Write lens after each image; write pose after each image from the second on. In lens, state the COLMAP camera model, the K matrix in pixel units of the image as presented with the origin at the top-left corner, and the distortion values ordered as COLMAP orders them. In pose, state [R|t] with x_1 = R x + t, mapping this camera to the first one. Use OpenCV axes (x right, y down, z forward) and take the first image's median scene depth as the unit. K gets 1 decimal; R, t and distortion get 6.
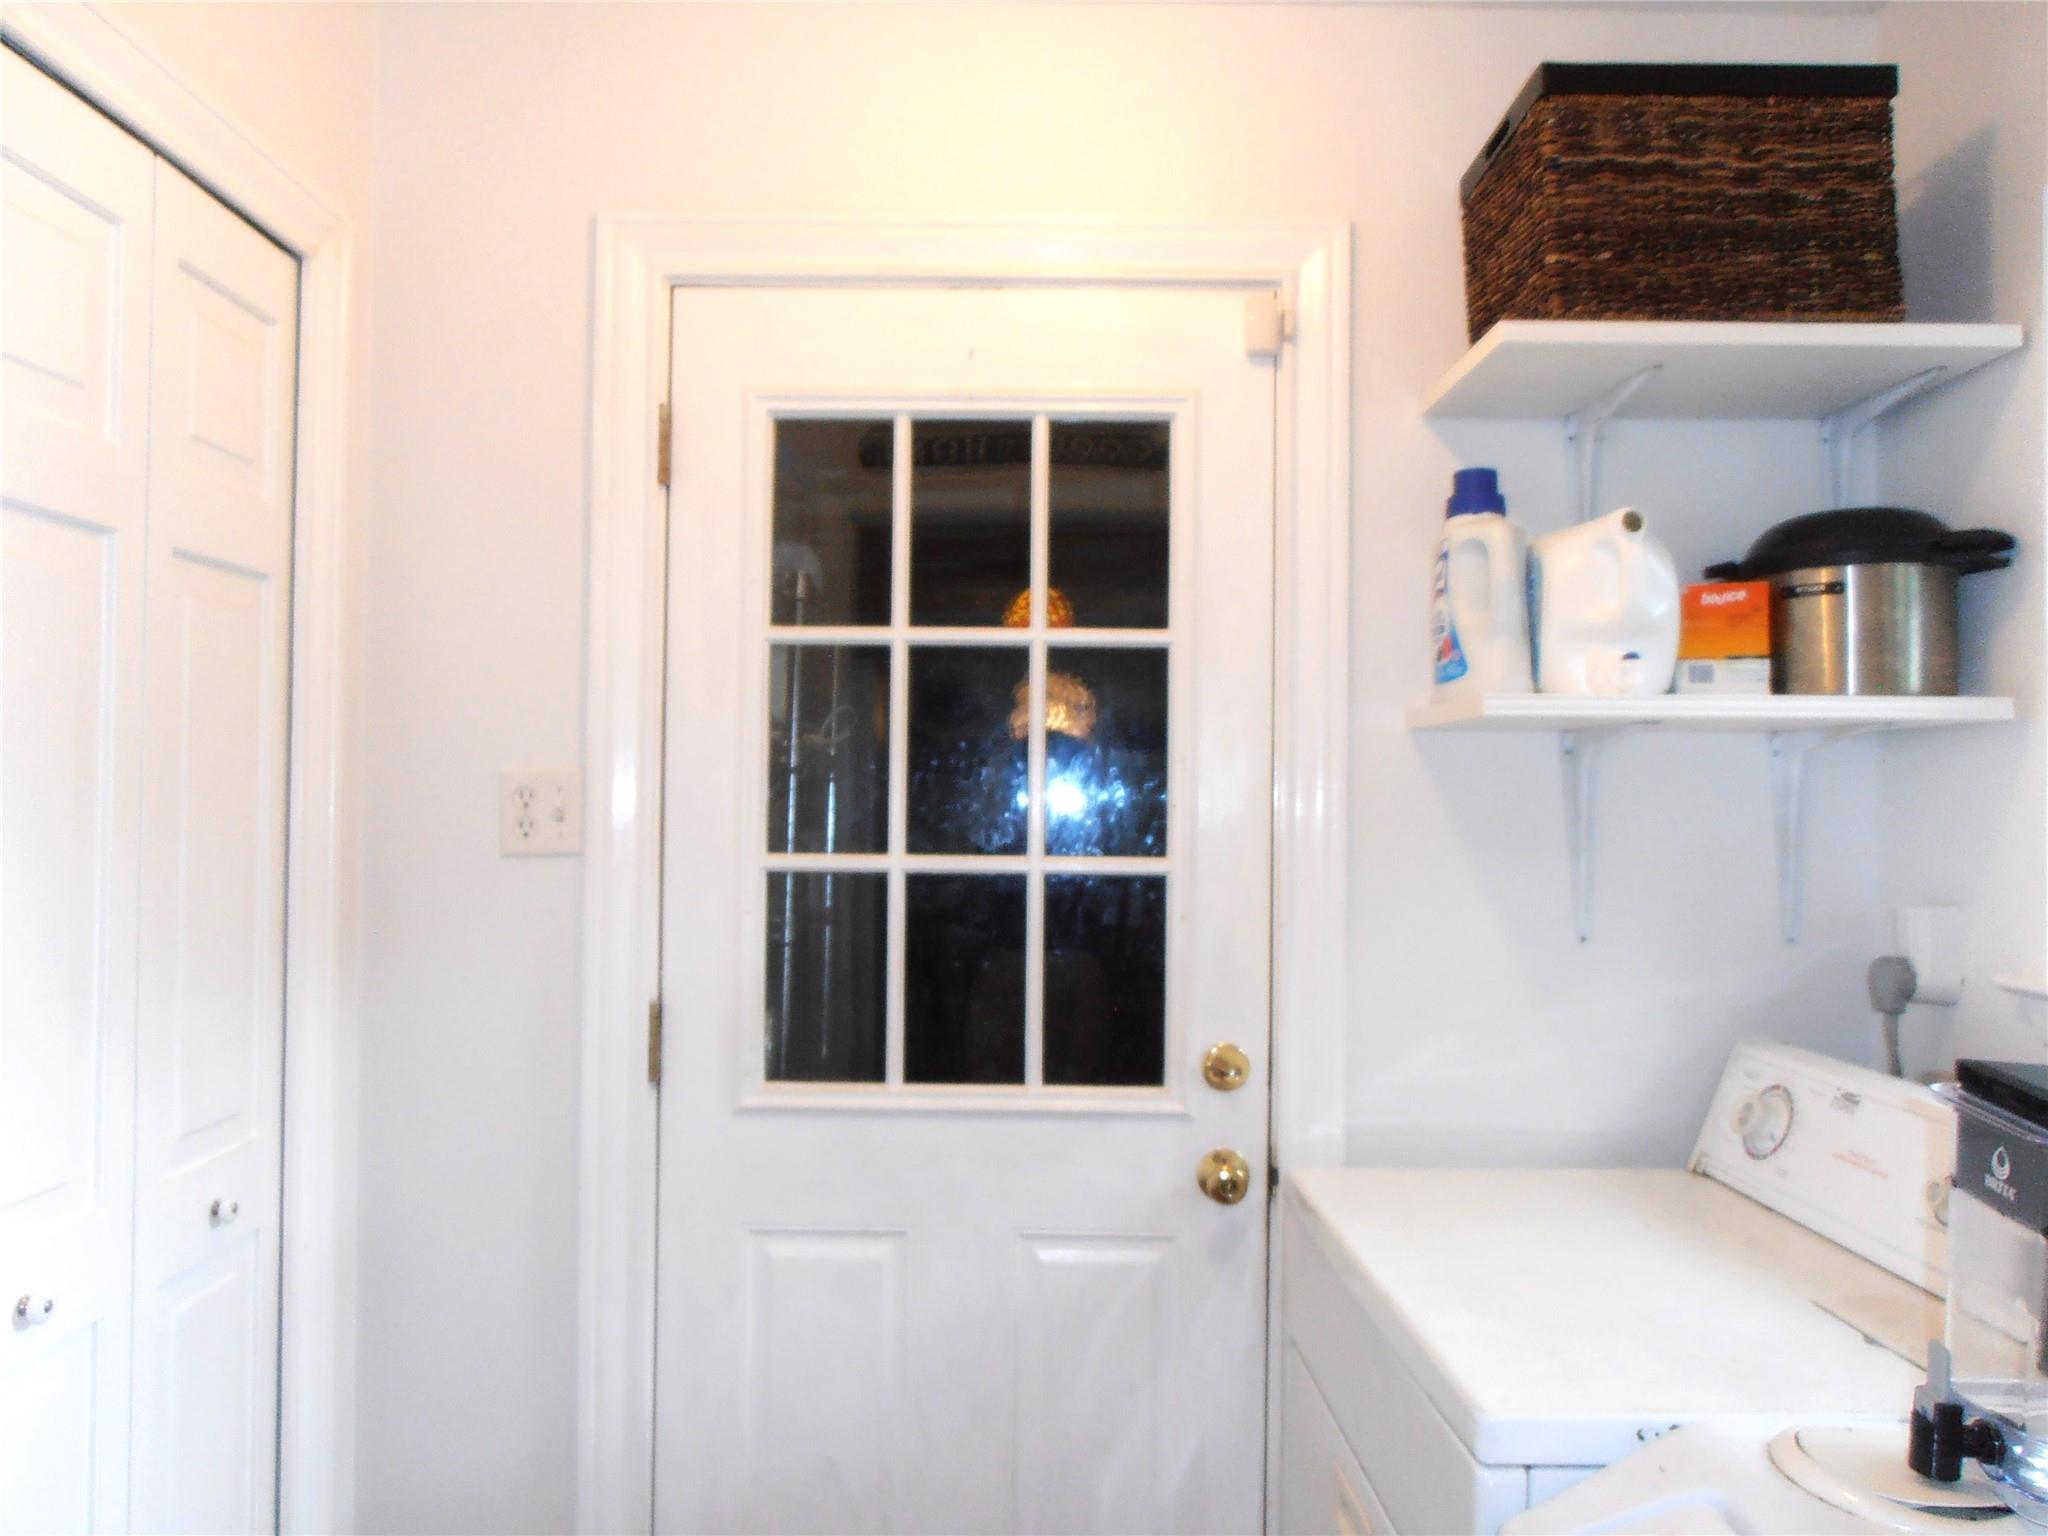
lens RADIAL K [[1443.8, 0, 1024.0], [0, 1443.8, 768.0], [0, 0, 1]] dist [-0.008790, 0.000682]
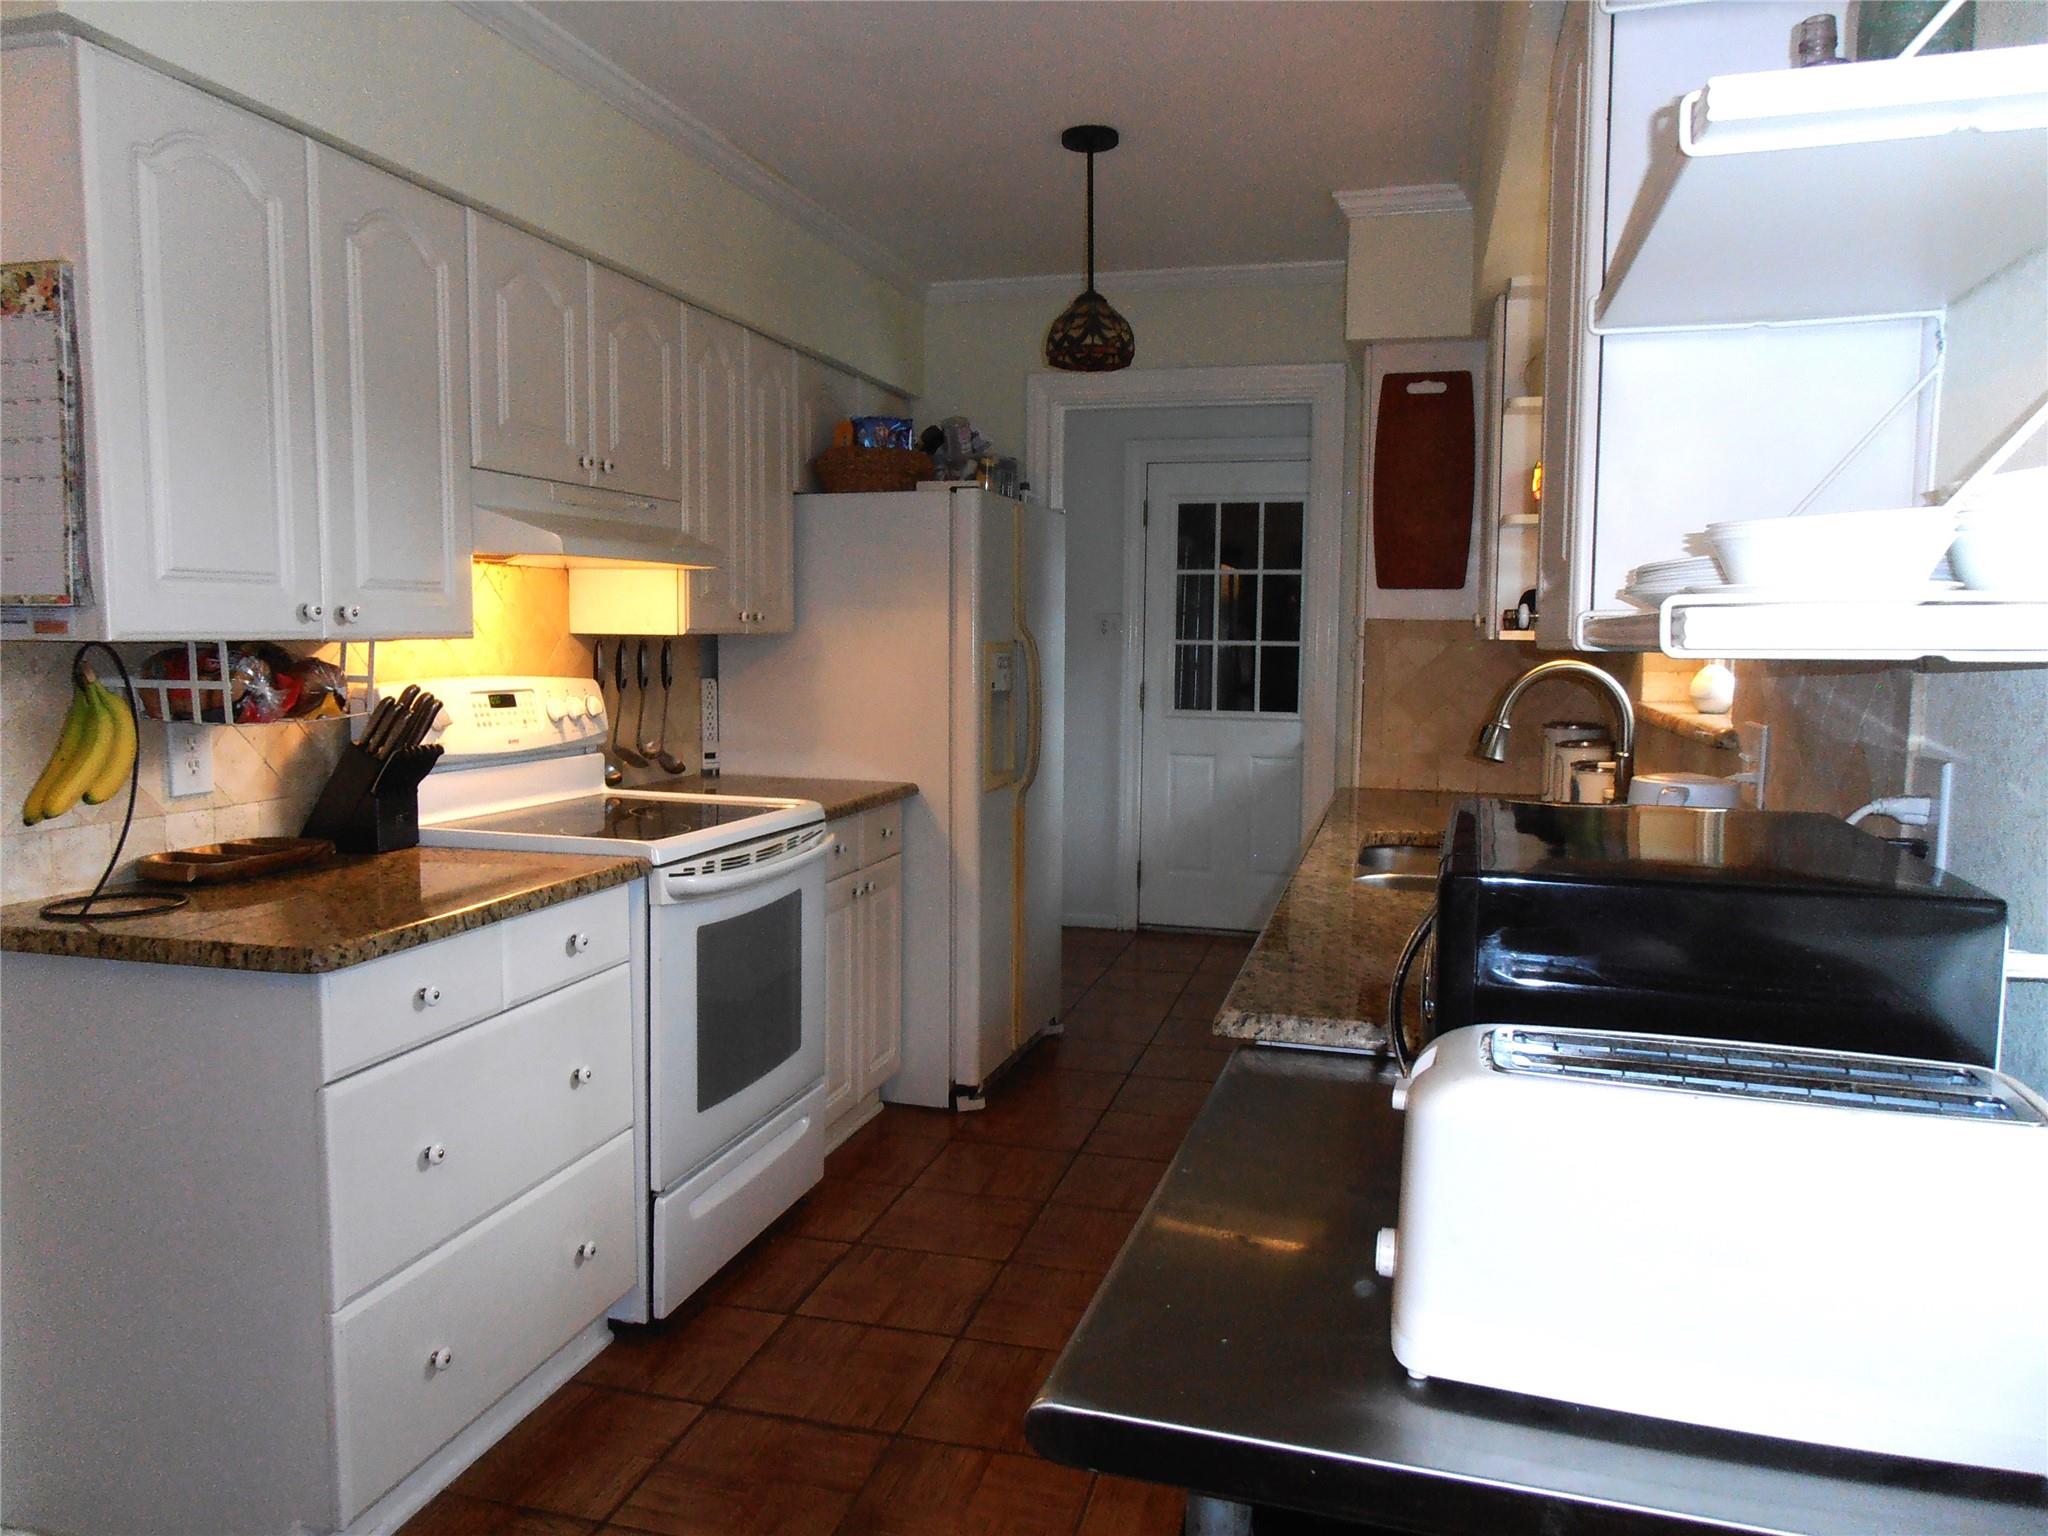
lens RADIAL K [[1439.6, 0, 1024.0], [0, 1439.6, 768.0], [0, 0, 1]] dist [-0.012030, 0.002012]
pose [[0.962441, 0.029155, -0.269920, 0.380722], [0.008283, 0.990601, 0.136532, -0.101627], [0.271364, -0.133640, 0.953154, -2.248099]]
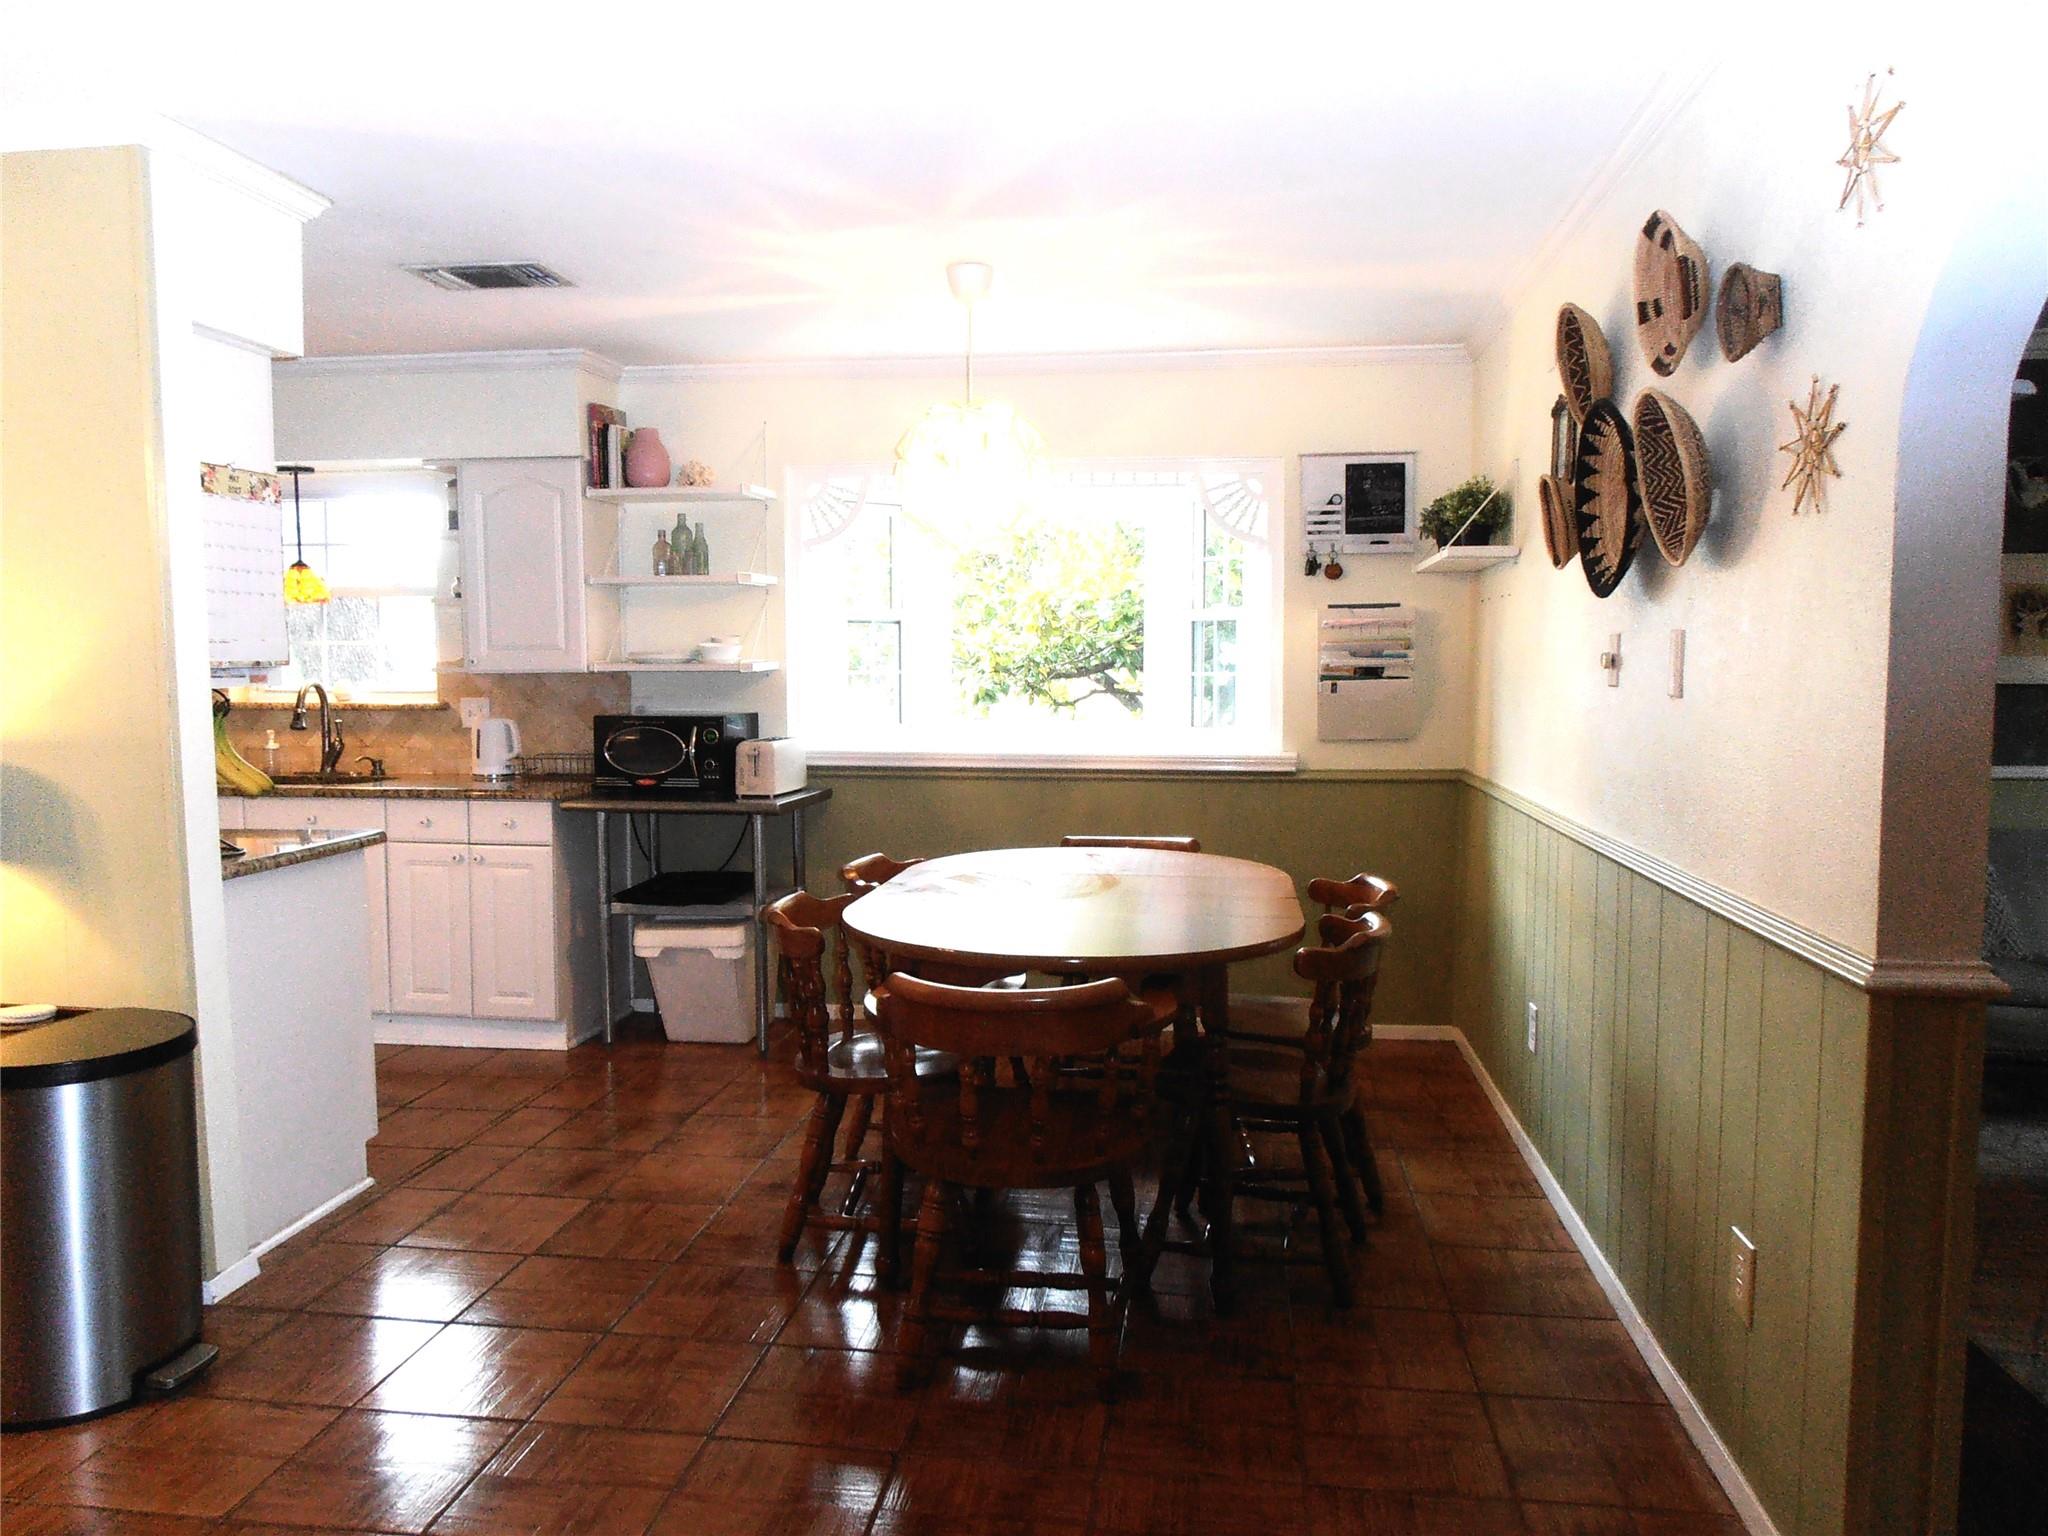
lens RADIAL K [[1439.6, 0, 1024.0], [0, 1439.6, 768.0], [0, 0, 1]] dist [-0.012030, 0.002012]
pose [[0.132893, -0.085101, 0.987470, -2.186604], [-0.039435, 0.995064, 0.091063, -0.156273], [-0.990346, -0.051043, 0.128881, -2.610325]]
